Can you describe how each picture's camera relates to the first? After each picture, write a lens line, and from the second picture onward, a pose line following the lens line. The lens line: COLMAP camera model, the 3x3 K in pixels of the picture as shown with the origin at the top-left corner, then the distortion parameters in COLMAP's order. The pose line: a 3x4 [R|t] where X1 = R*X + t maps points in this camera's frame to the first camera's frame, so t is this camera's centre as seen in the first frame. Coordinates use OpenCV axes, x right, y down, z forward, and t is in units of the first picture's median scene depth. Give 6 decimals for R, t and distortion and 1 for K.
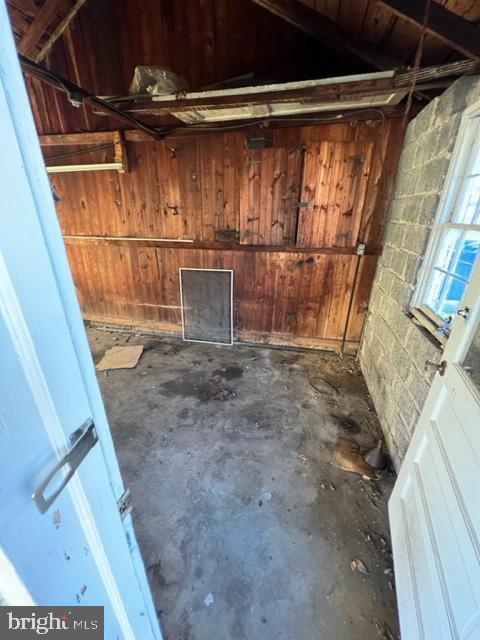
lens RADIAL K [[253.9, 0, 237.9], [0, 253.9, 320.7], [0, 0, 1]] dist [-0.000823, 0.000219]
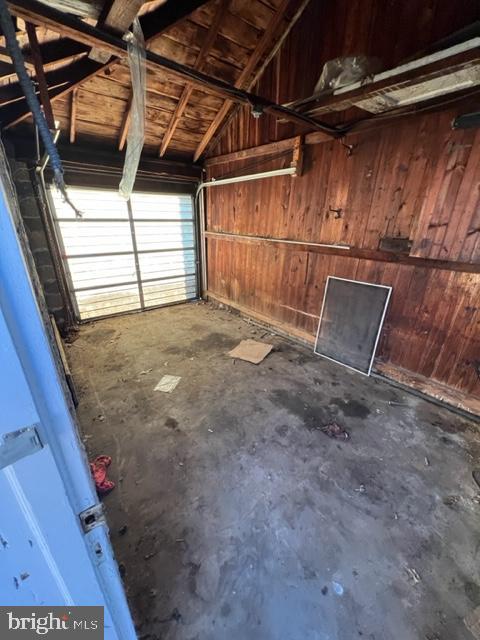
lens RADIAL K [[253.9, 0, 239.5], [0, 253.9, 320.8], [0, 0, 1]] dist [-0.000823, 0.000219]
pose [[0.803269, 0.231444, -0.548810, 0.062800], [-0.239247, 0.969192, 0.058552, -0.031160], [0.545454, 0.084268, 0.833894, 0.082183]]
